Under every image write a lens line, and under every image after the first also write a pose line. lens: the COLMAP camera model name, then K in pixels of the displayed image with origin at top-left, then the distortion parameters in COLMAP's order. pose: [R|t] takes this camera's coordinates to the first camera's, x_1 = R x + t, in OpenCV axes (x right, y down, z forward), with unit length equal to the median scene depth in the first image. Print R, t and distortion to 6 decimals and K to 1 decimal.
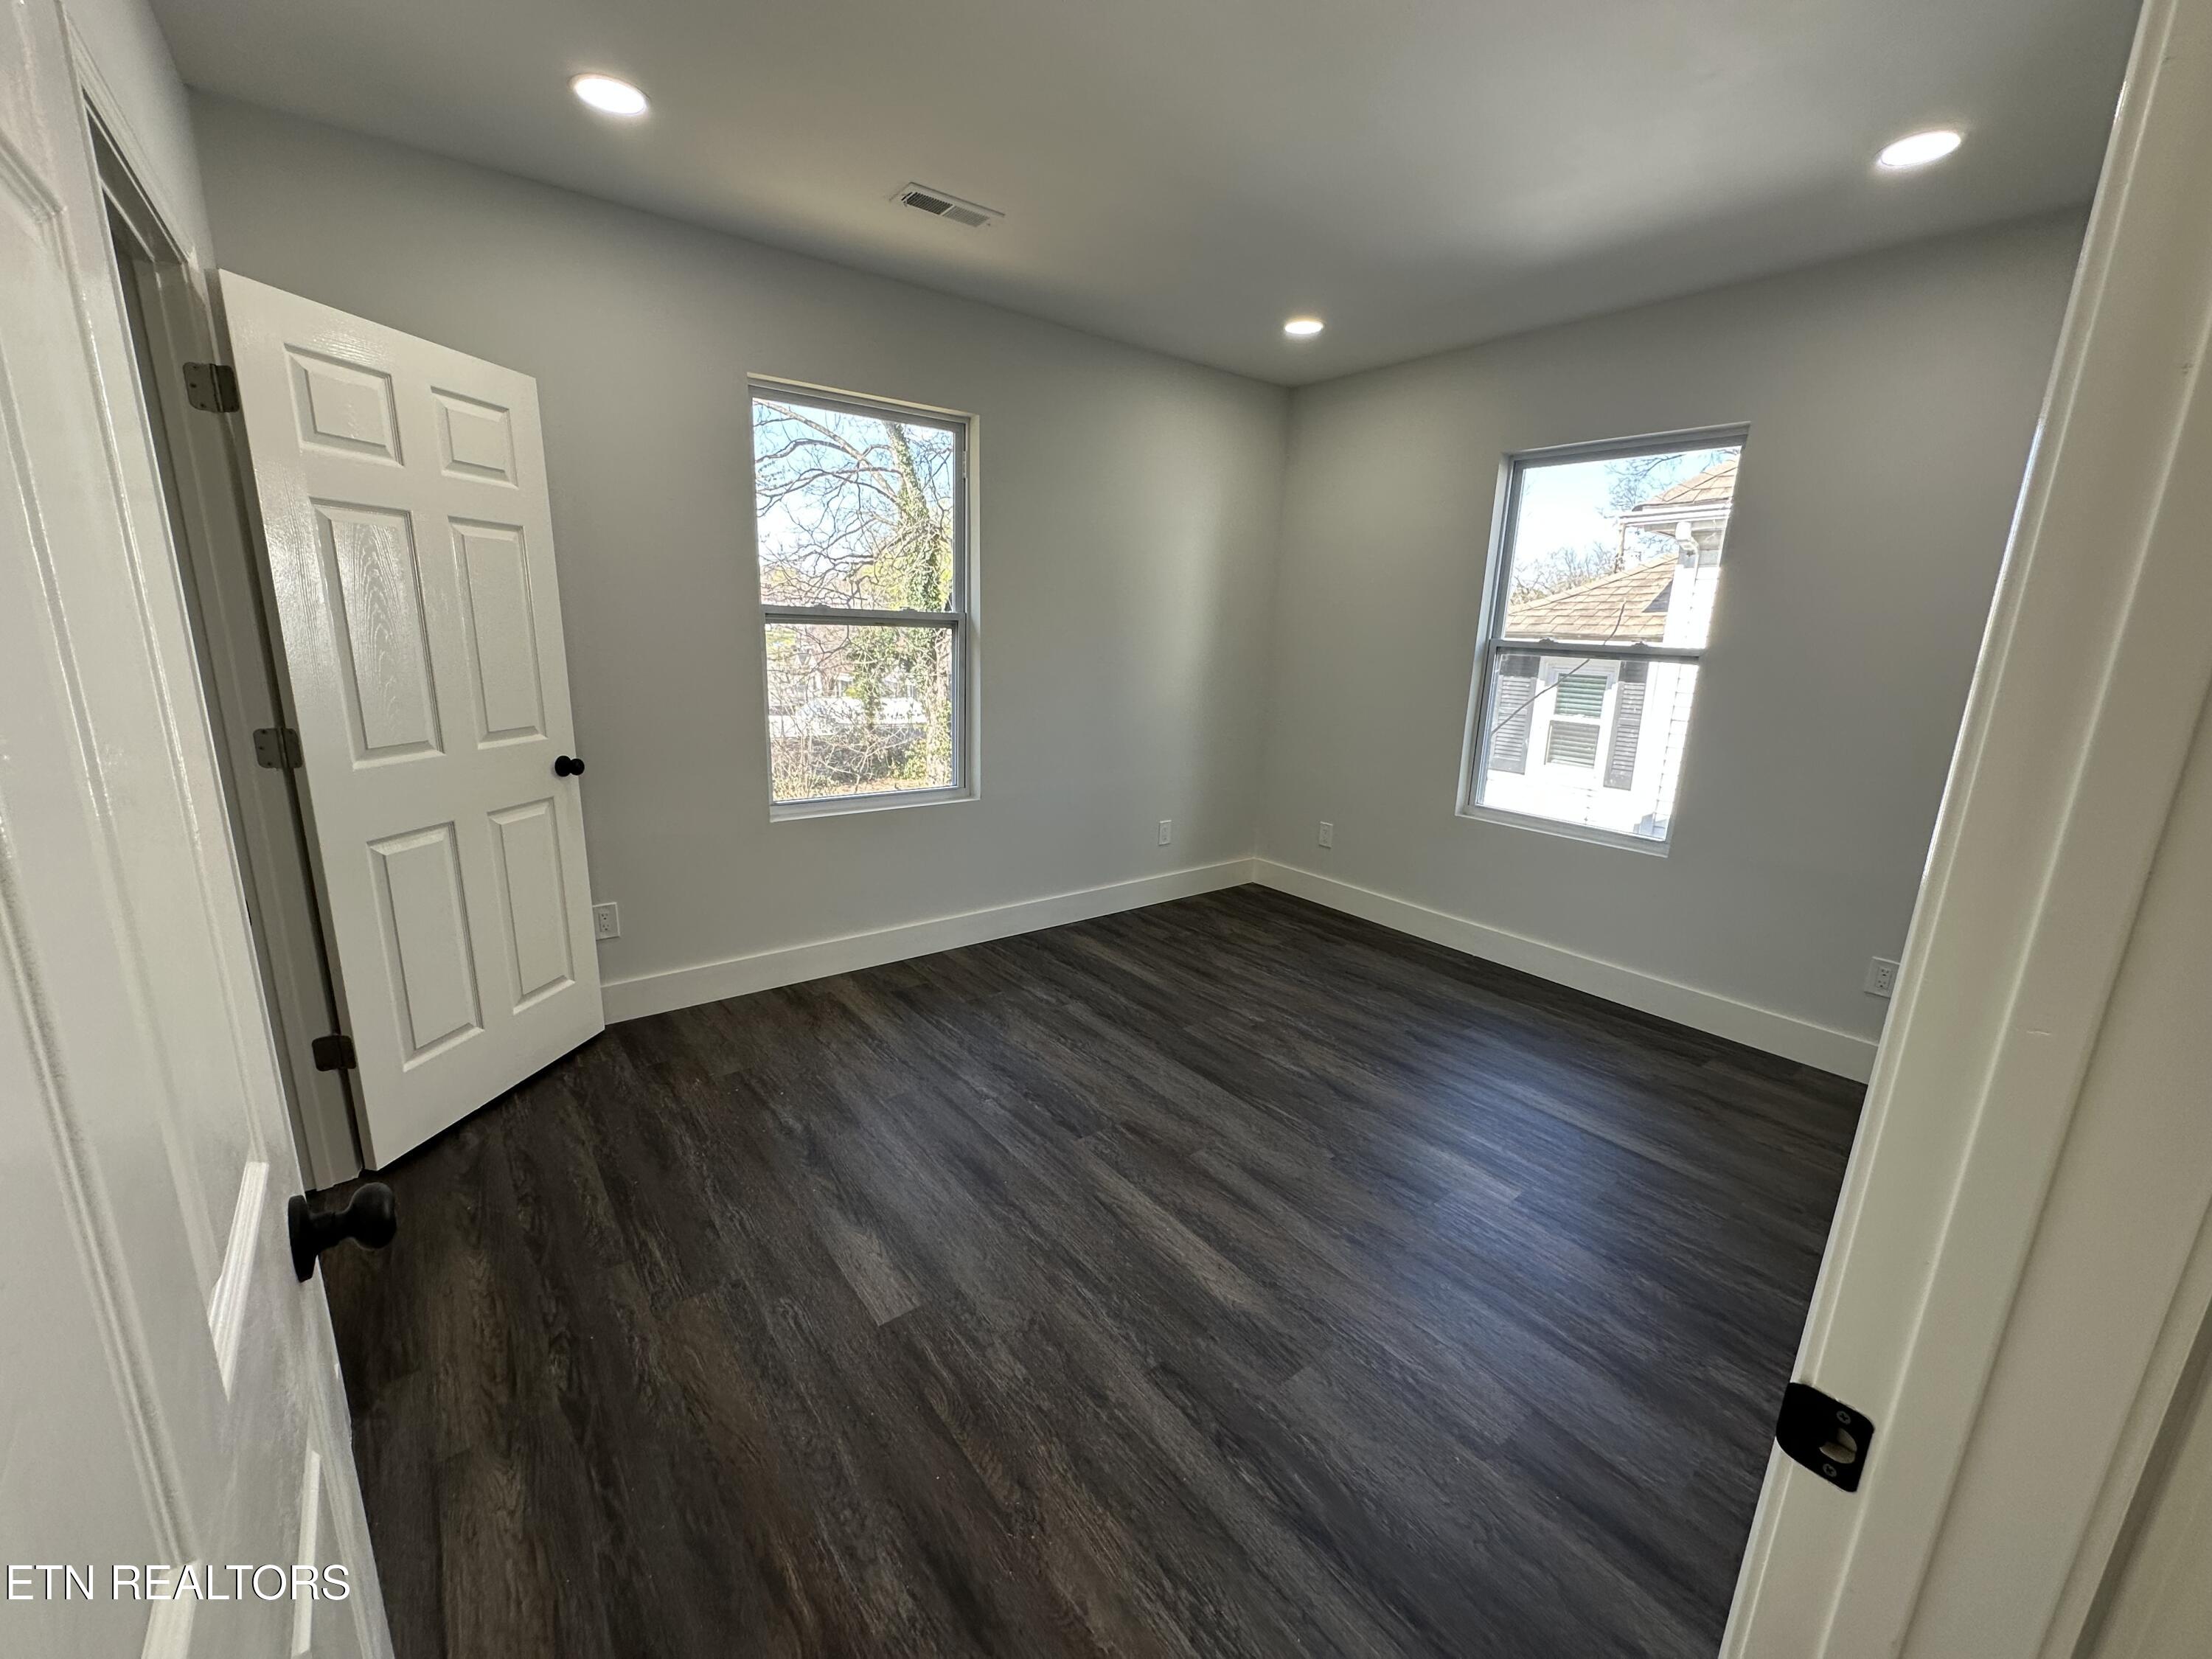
lens RADIAL K [[882.0, 0, 1107.8], [0, 882.0, 827.5], [0, 0, 1]] dist [-0.007686, 0.001364]
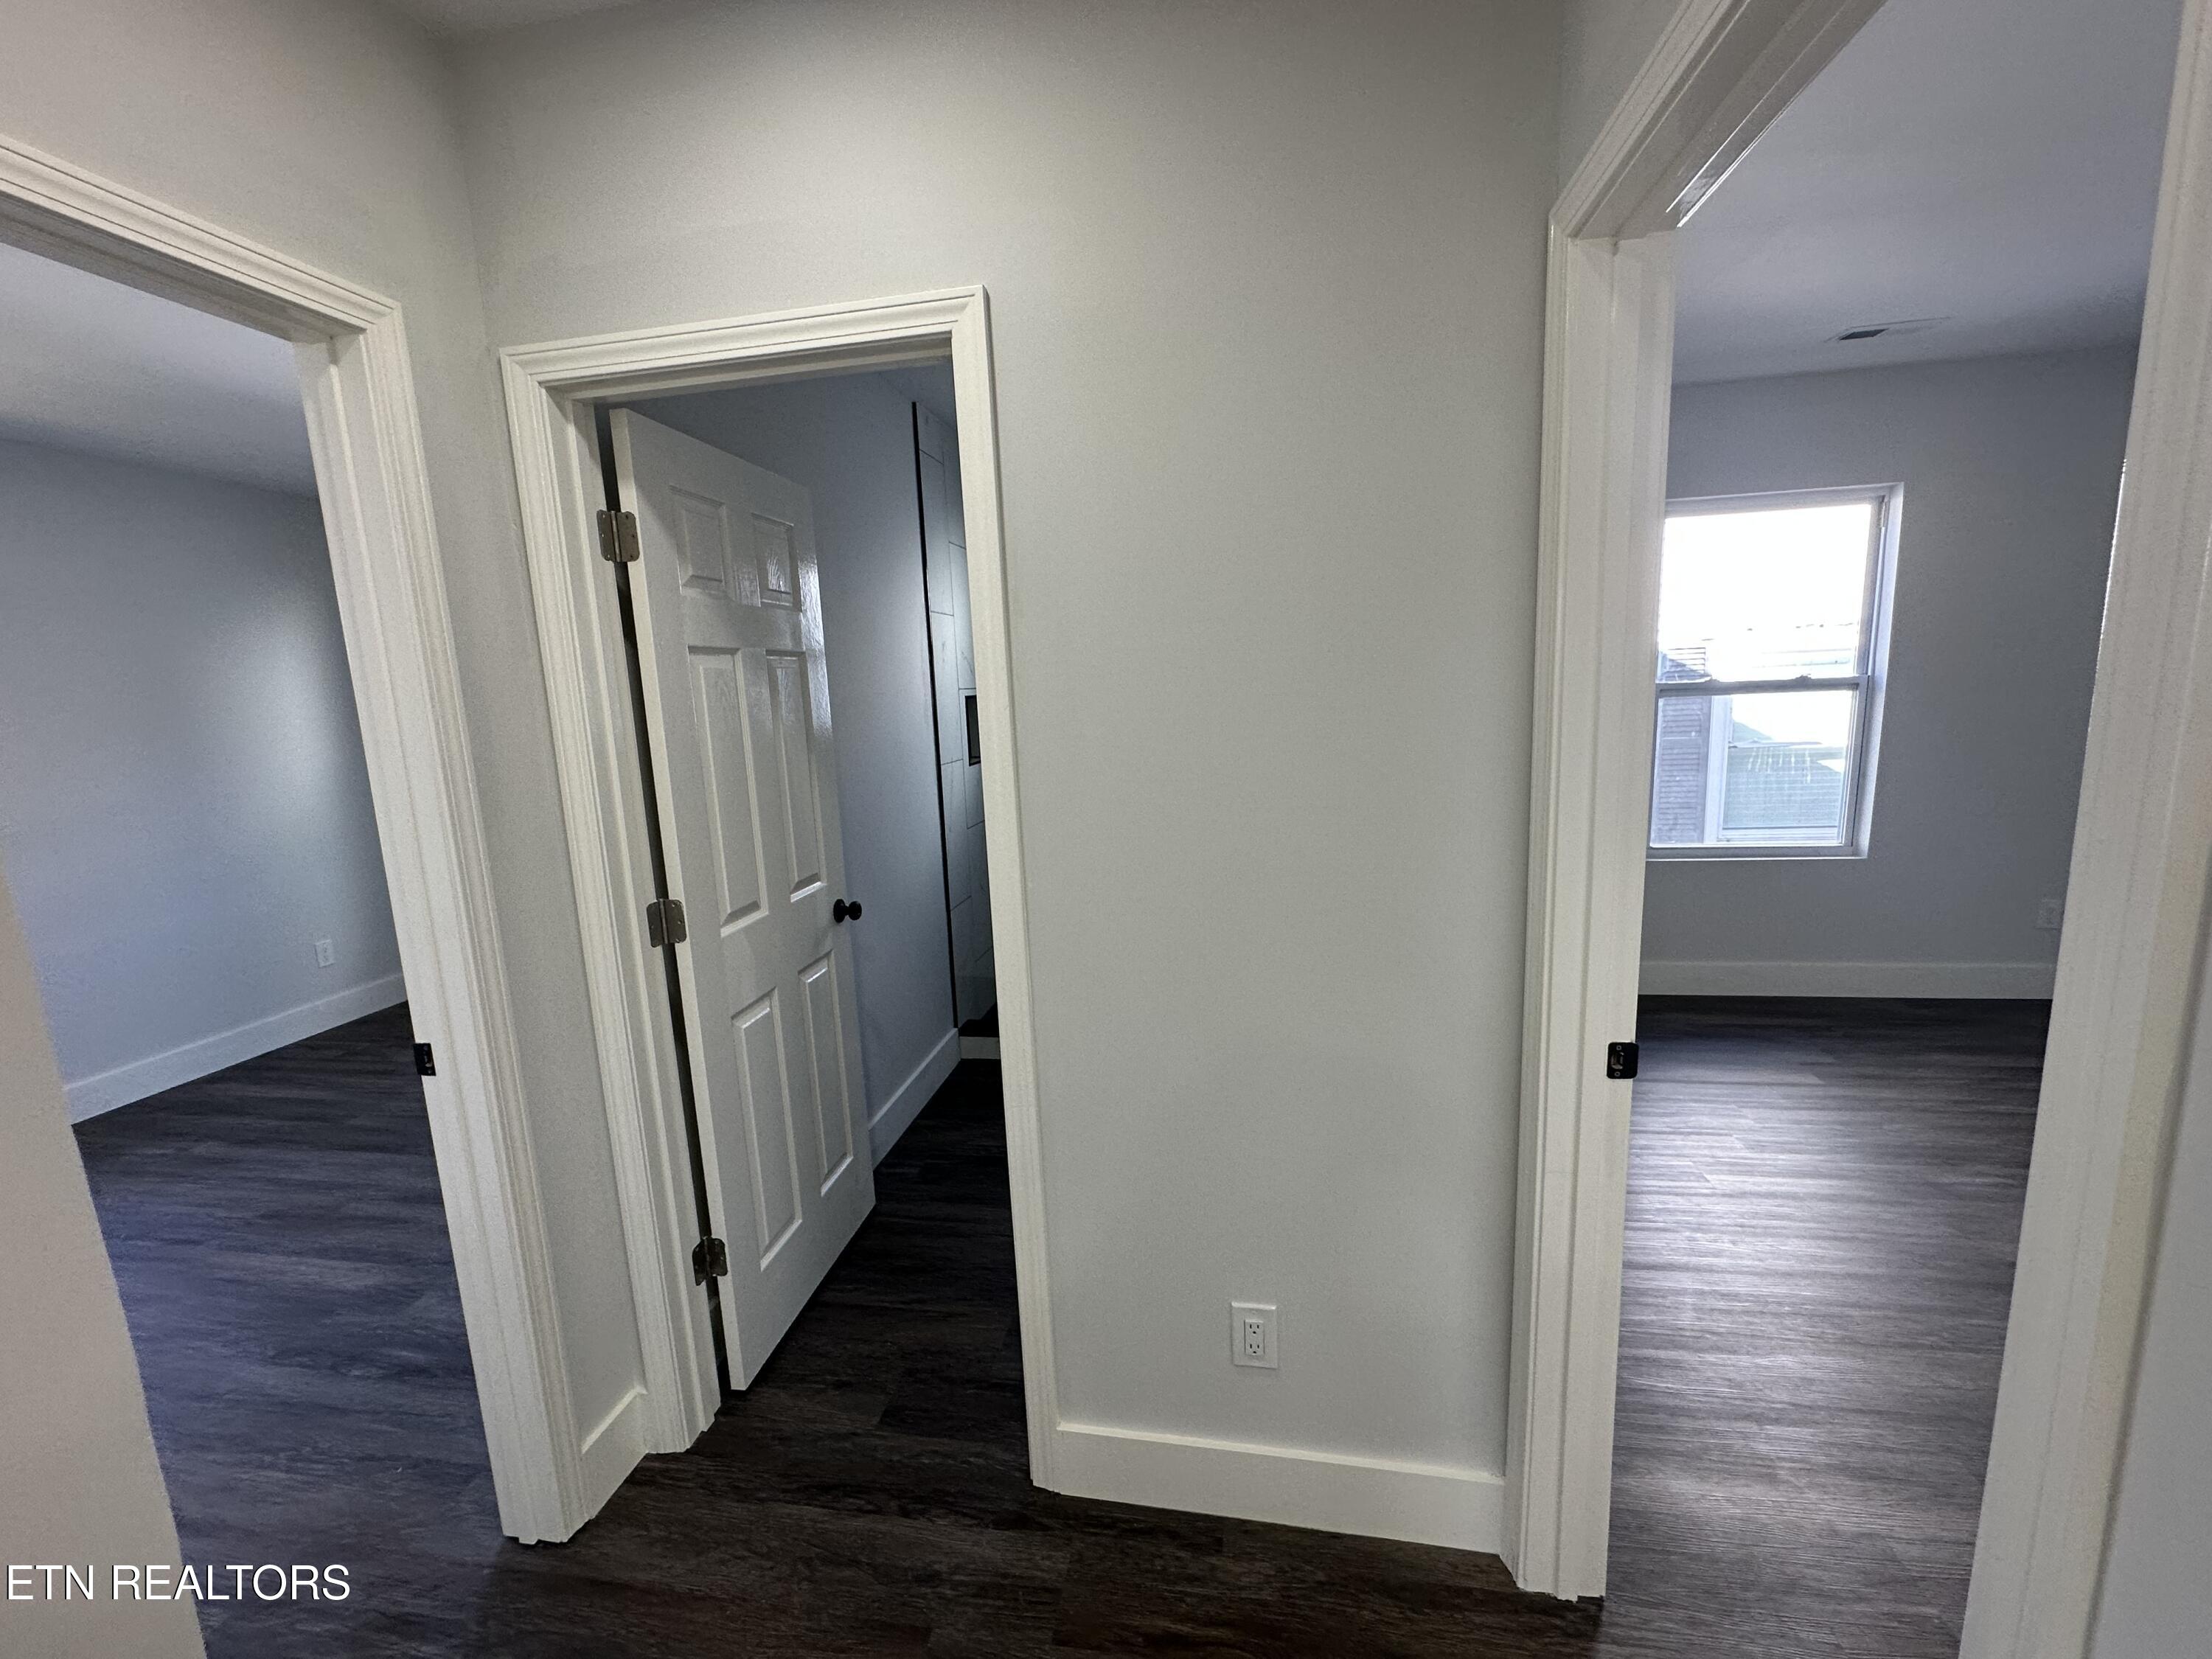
lens RADIAL K [[882.0, 0, 1115.3], [0, 882.0, 832.7], [0, 0, 1]] dist [-0.007686, 0.001364]
pose [[0.733304, -0.172234, 0.657724, 0.129182], [0.220152, 0.975415, 0.009976, 0.082631], [-0.643272, 0.137484, 0.753193, -0.419116]]
